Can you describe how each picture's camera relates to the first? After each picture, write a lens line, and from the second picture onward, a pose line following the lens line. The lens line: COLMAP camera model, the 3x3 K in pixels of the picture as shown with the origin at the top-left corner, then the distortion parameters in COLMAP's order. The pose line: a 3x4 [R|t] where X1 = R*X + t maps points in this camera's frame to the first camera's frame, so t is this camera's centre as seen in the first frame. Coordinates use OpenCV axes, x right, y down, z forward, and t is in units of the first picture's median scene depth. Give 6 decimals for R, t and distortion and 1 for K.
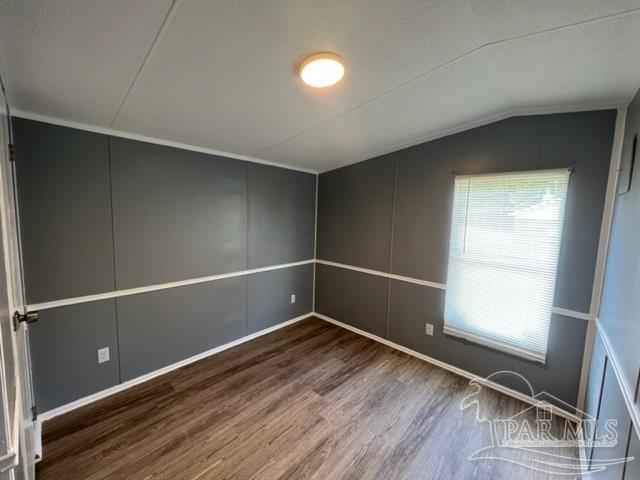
lens RADIAL K [[256.8, 0, 319.9], [0, 256.8, 238.8], [0, 0, 1]] dist [-0.002220, 0.001162]
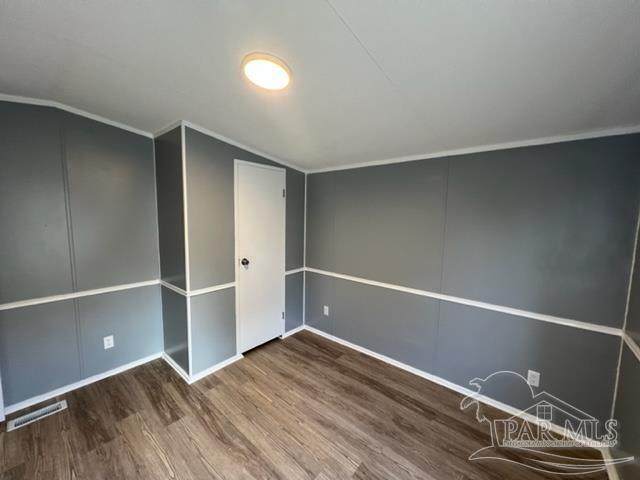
lens RADIAL K [[256.8, 0, 319.5], [0, 256.8, 239.1], [0, 0, 1]] dist [-0.002220, 0.001162]
pose [[0.033393, 0.064181, -0.997379, 0.664246], [-0.113287, 0.991747, 0.060025, -0.069812], [0.993001, 0.110986, 0.040388, 0.795767]]
